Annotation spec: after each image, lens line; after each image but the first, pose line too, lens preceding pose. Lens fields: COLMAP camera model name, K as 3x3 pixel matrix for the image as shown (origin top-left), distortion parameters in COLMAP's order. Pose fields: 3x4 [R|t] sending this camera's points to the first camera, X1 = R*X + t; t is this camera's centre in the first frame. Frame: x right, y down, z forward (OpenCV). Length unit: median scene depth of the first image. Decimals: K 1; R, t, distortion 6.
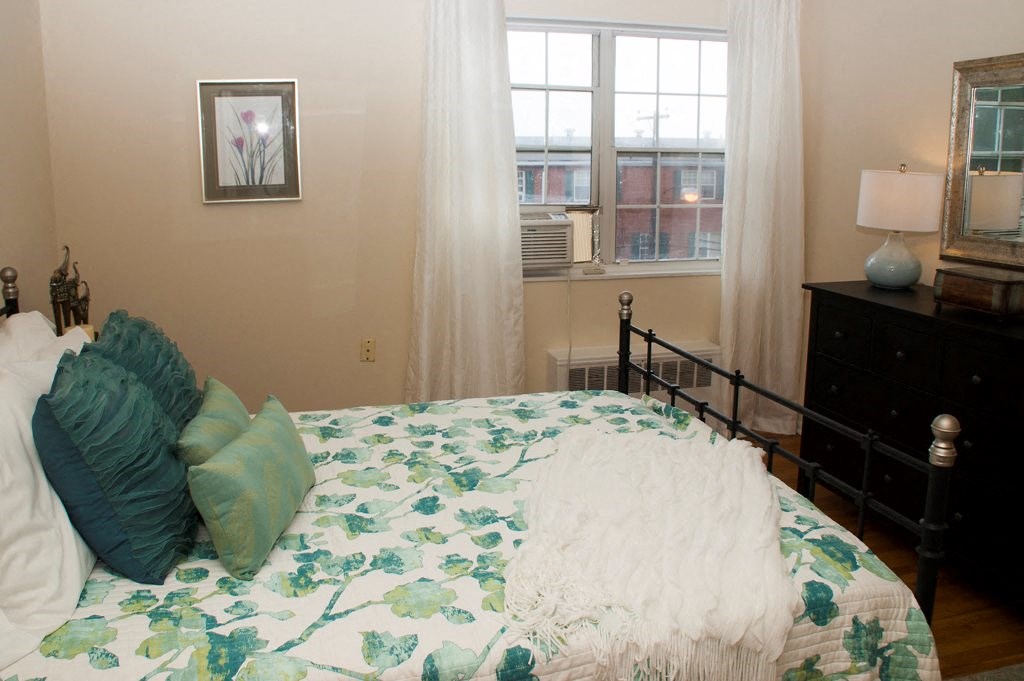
lens RADIAL K [[834.0, 0, 512.0], [0, 834.0, 340.5], [0, 0, 1]] dist [-0.160165, 0.115344]
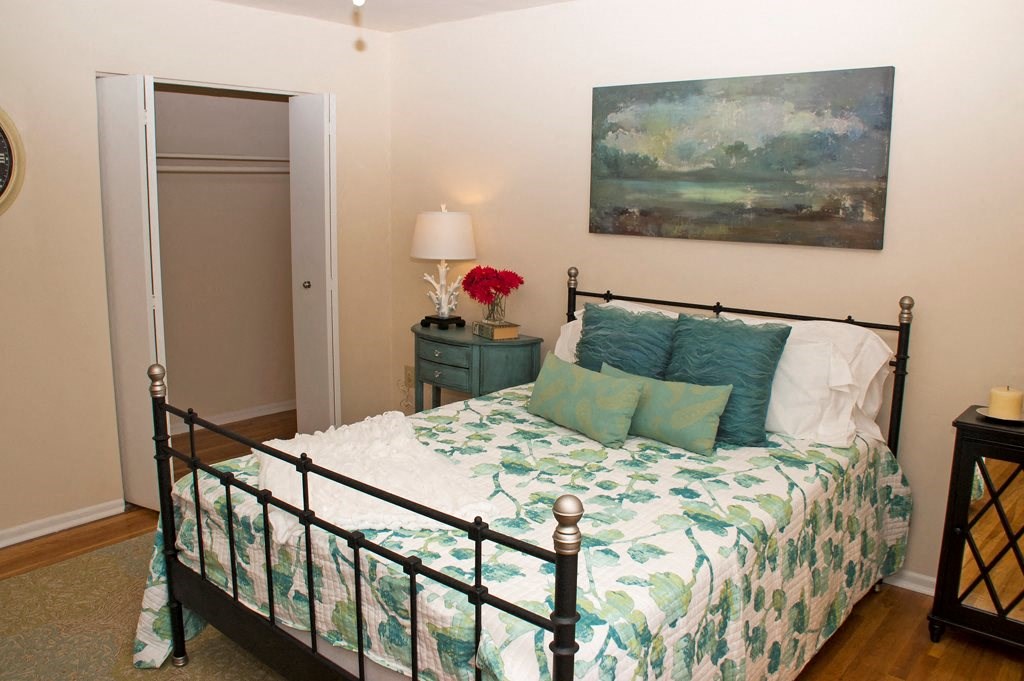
lens RADIAL K [[834.0, 0, 512.0], [0, 834.0, 340.5], [0, 0, 1]] dist [-0.160165, 0.115344]
pose [[-0.846520, 0.081206, -0.526126, 0.589439], [-0.124501, 0.930691, 0.343968, -0.433404], [0.517593, 0.356679, -0.777739, 1.933549]]
